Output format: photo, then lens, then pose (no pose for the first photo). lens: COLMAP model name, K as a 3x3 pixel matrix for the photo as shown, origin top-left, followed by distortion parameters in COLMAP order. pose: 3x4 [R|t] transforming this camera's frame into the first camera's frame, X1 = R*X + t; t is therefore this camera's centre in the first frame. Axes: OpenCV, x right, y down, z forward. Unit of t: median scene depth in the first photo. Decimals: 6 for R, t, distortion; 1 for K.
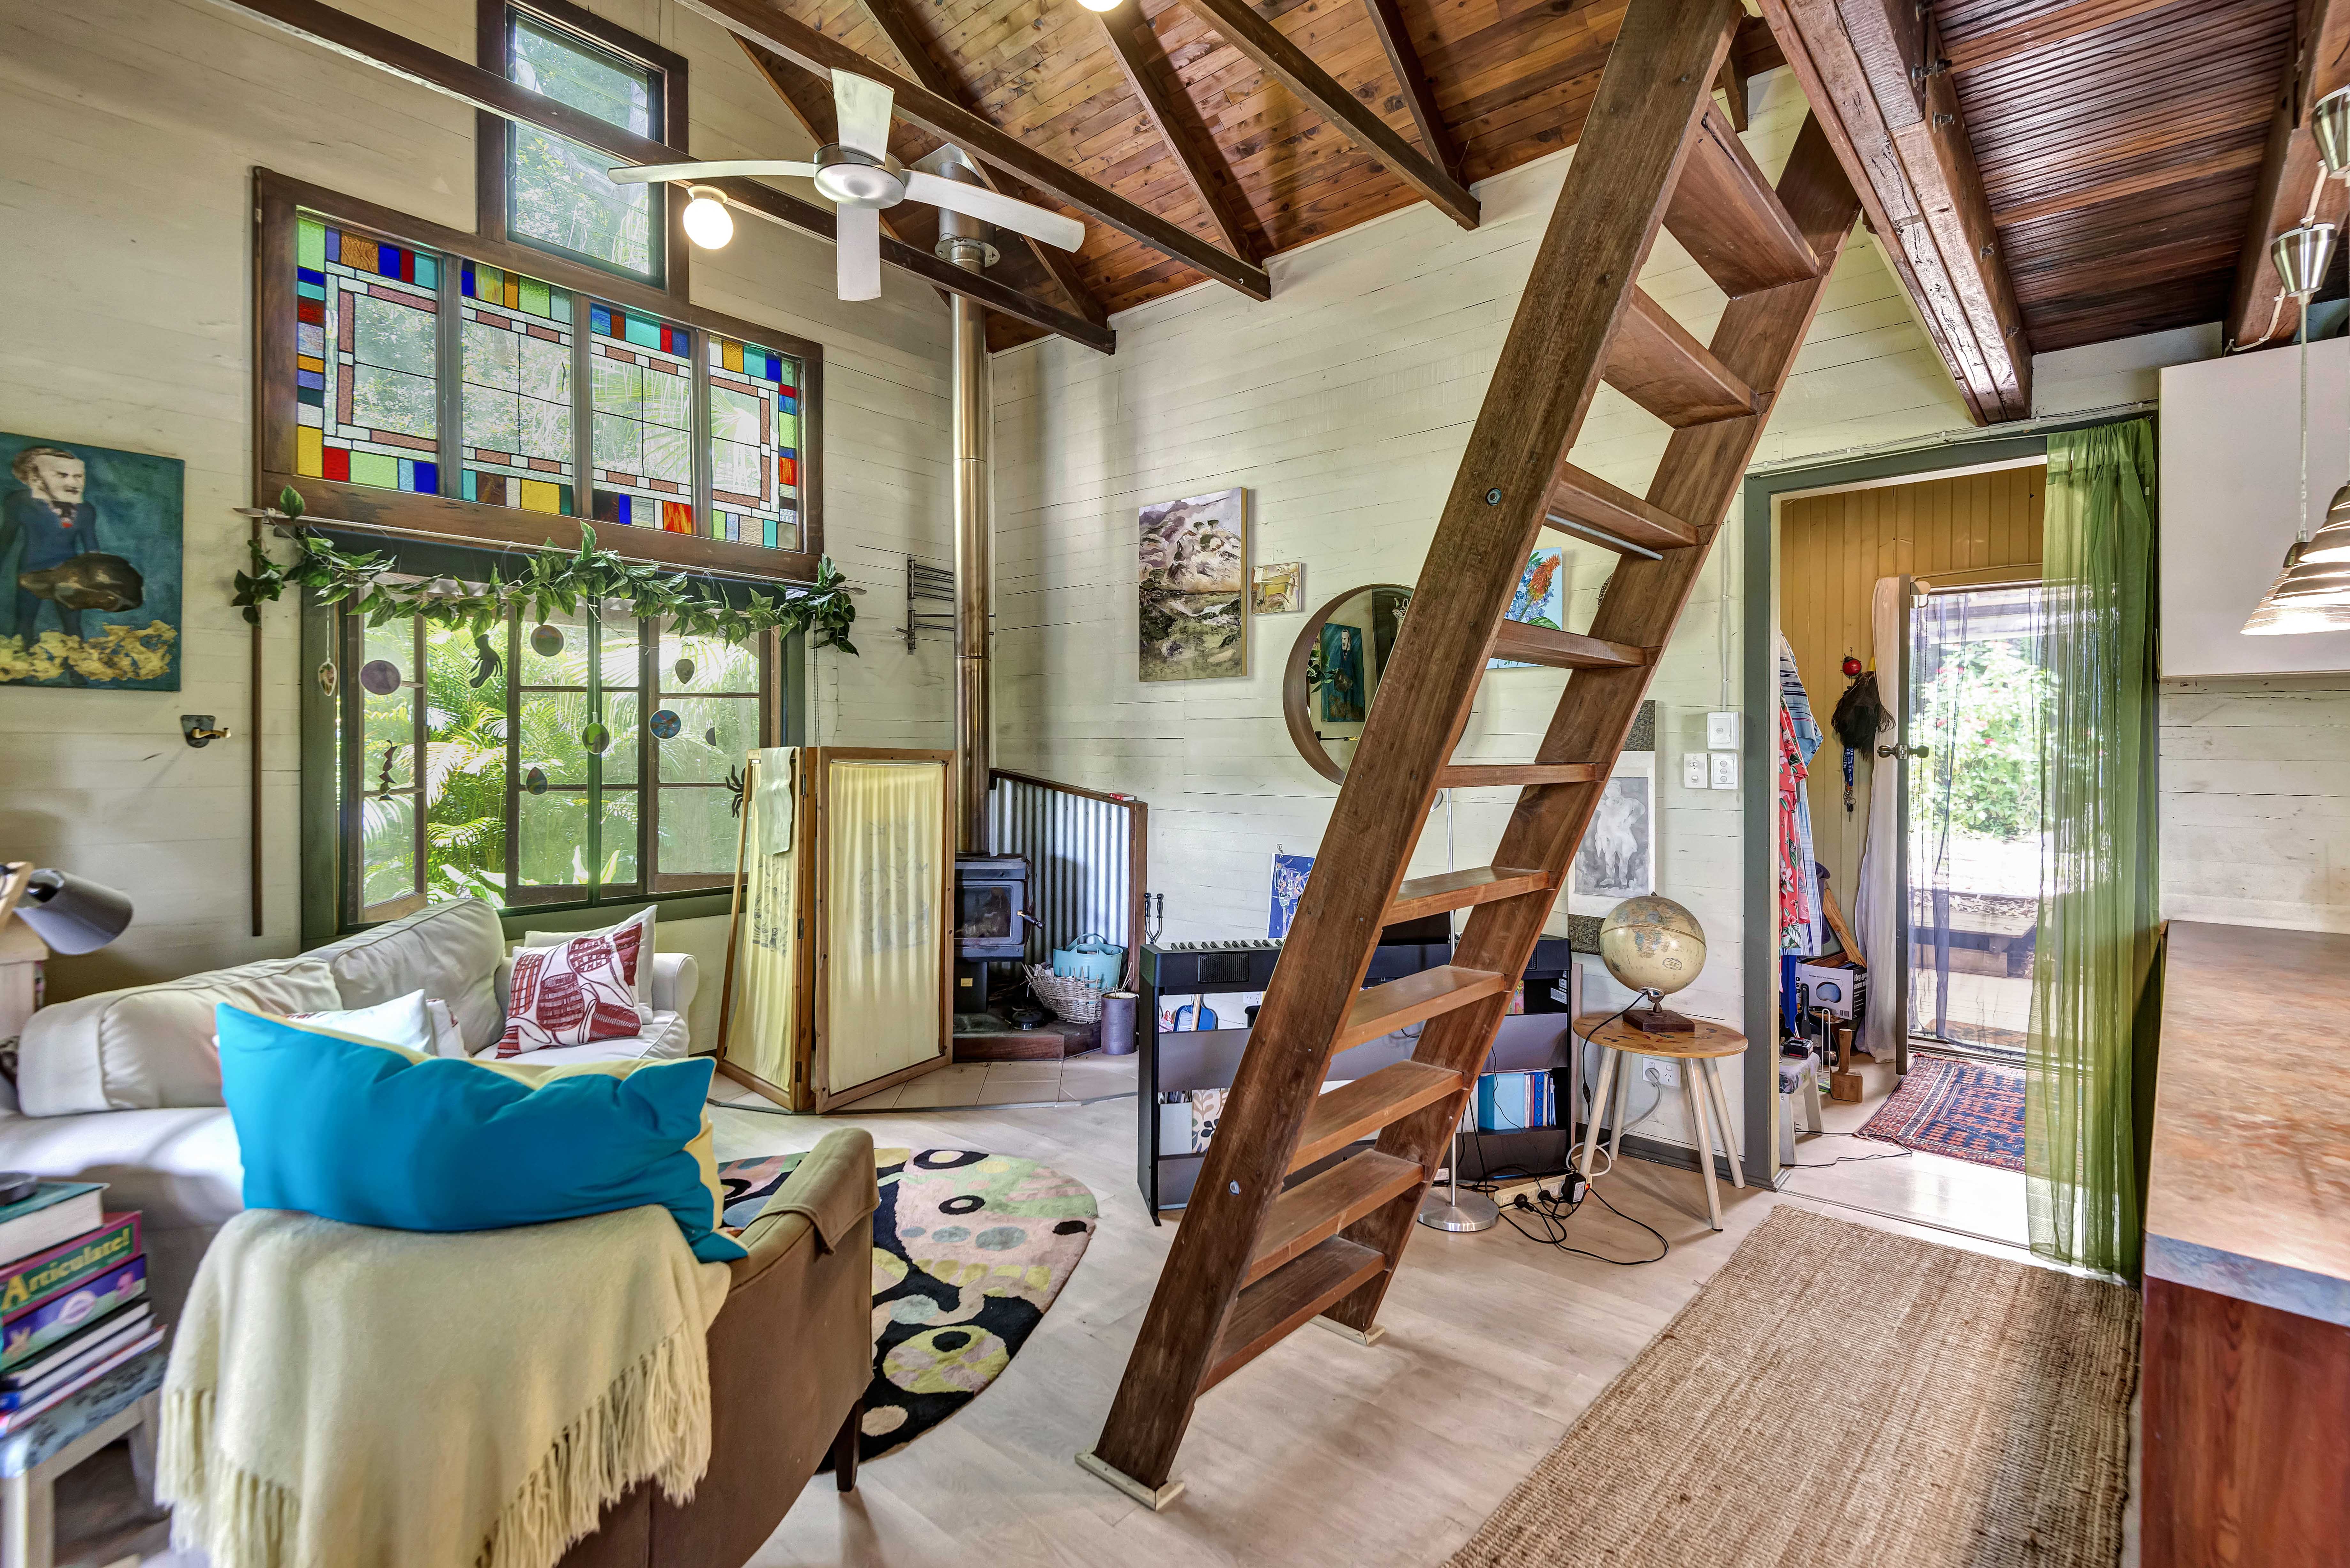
lens RADIAL K [[1070.0, 0, 1224.6], [0, 1070.0, 750.2], [0, 0, 1]] dist [0.011040, -0.005855]
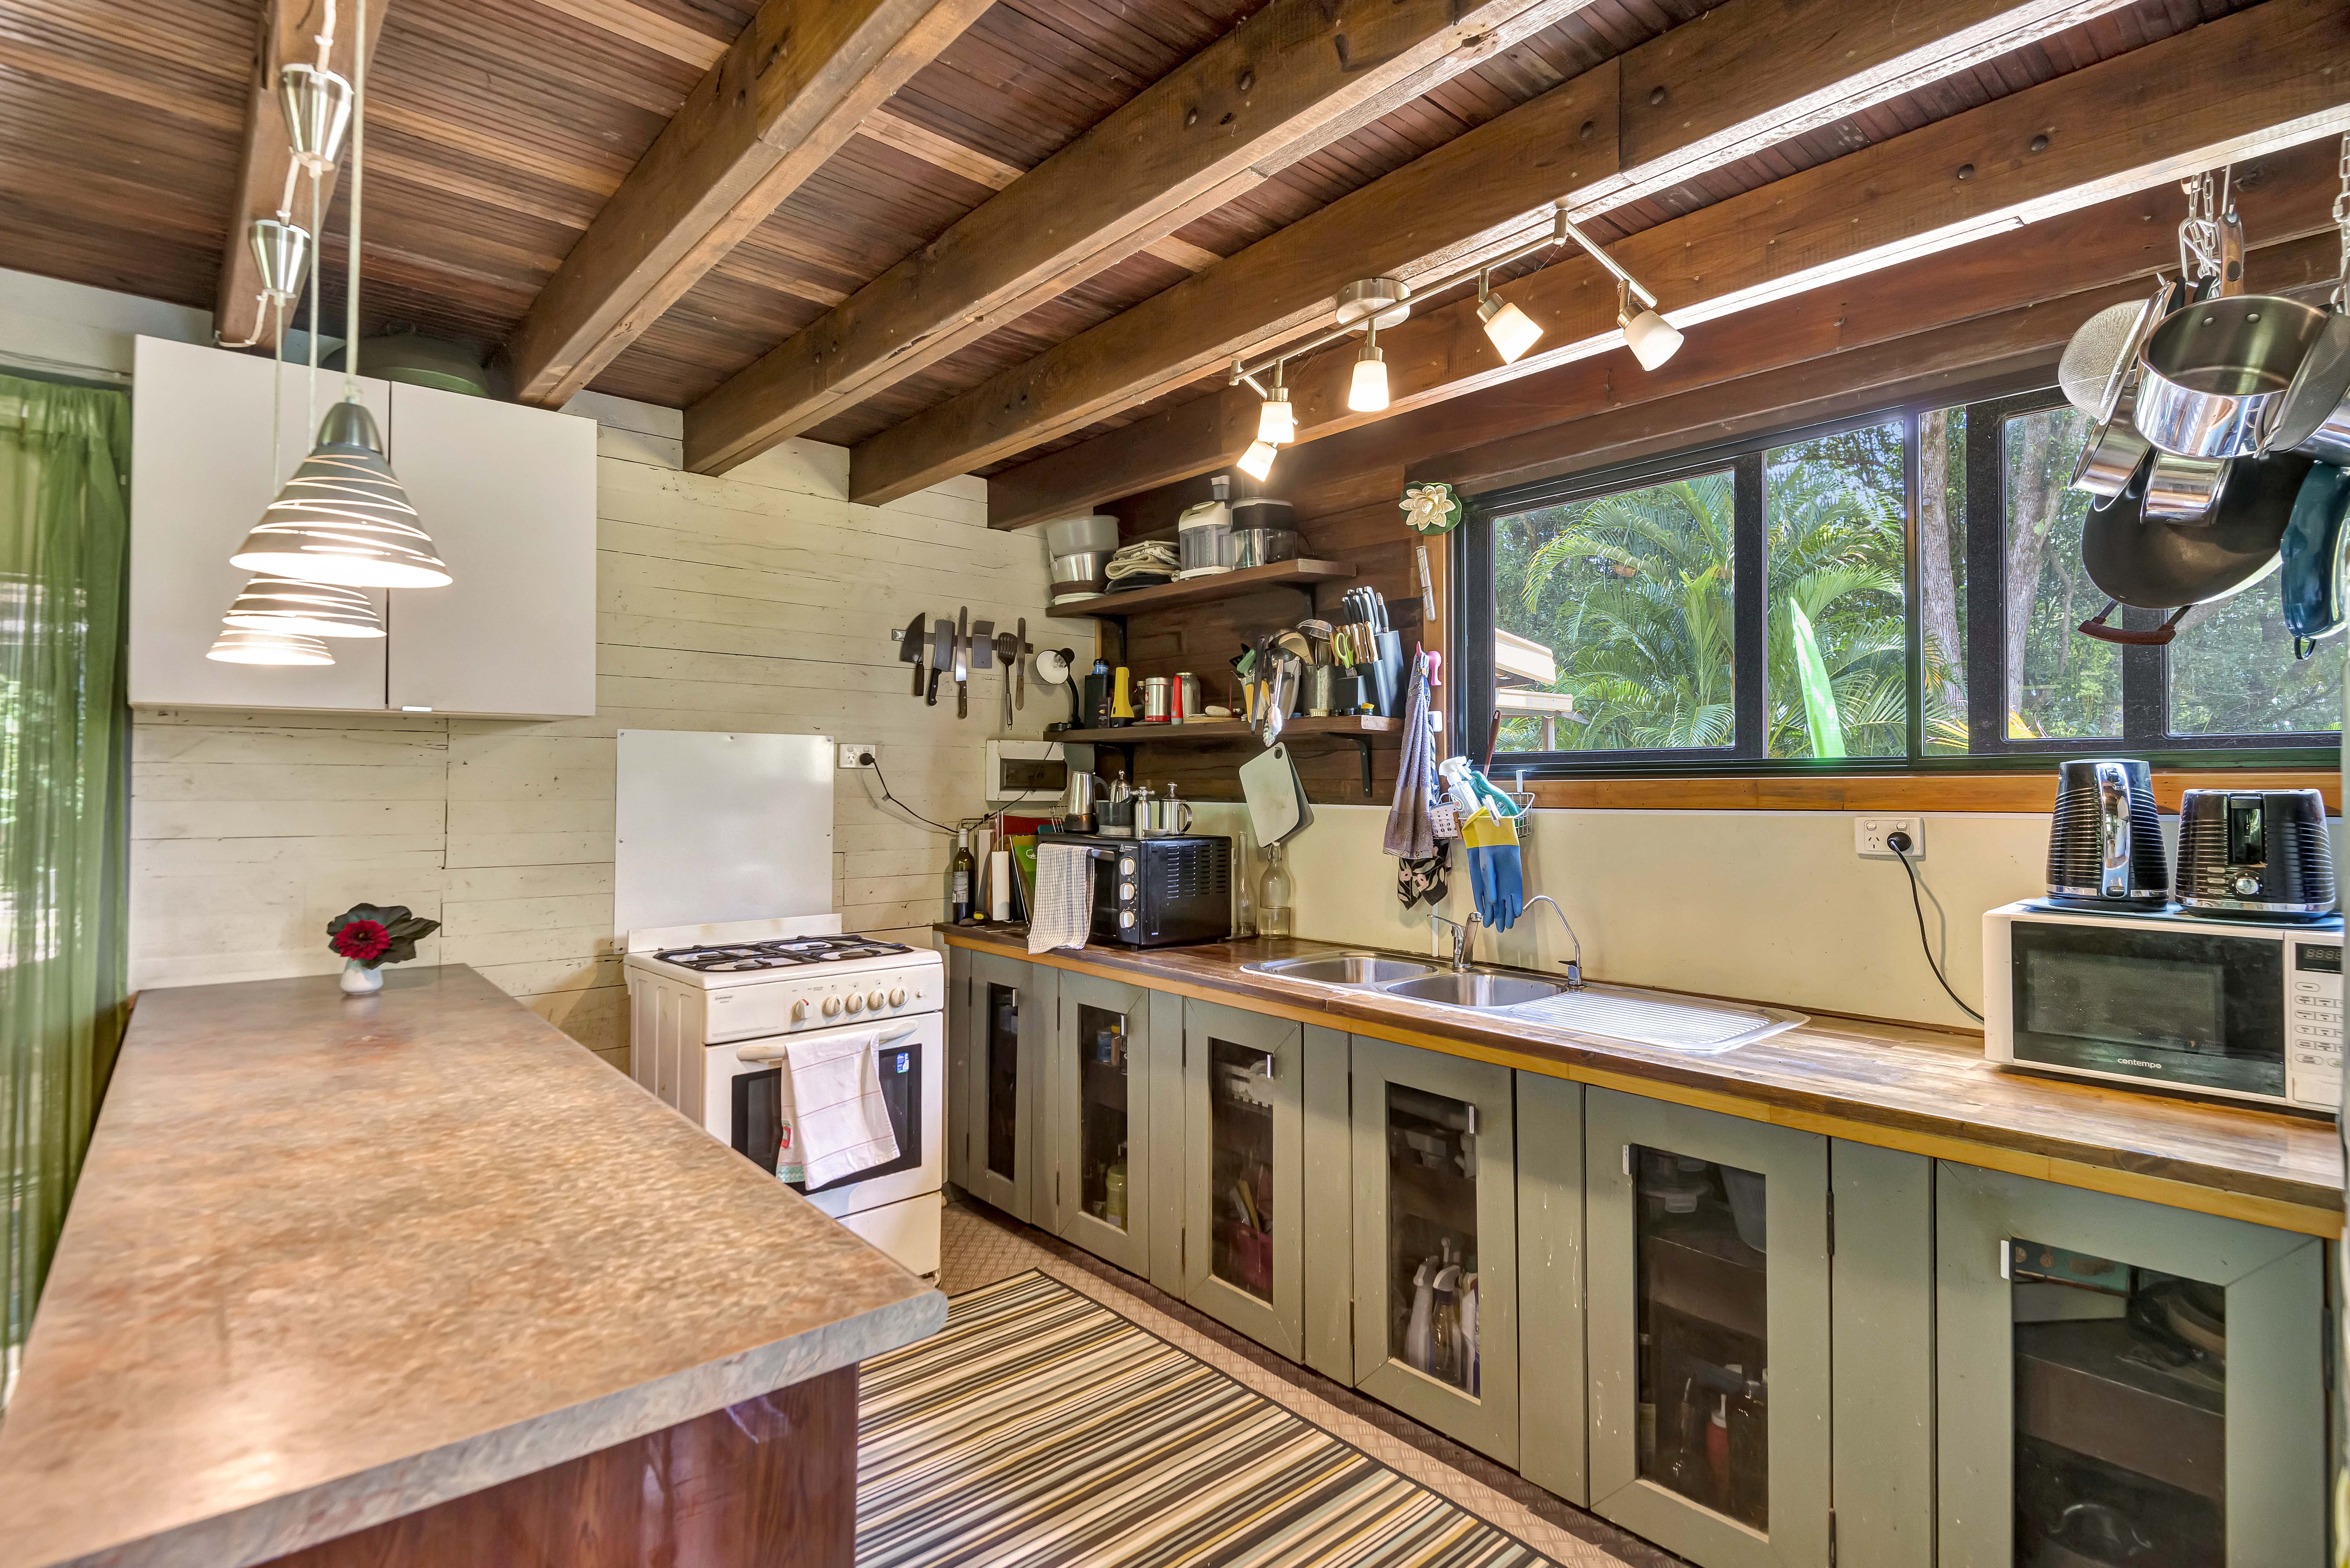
lens RADIAL K [[1145.6, 0, 1144.9], [0, 1145.6, 740.1], [0, 0, 1]] dist [0.021176, -0.000207]
pose [[0.161404, 0.033769, 0.986310, 0.106739], [0.003699, 0.999387, -0.034822, -0.005054], [-0.986881, 0.009269, 0.161181, 0.078392]]
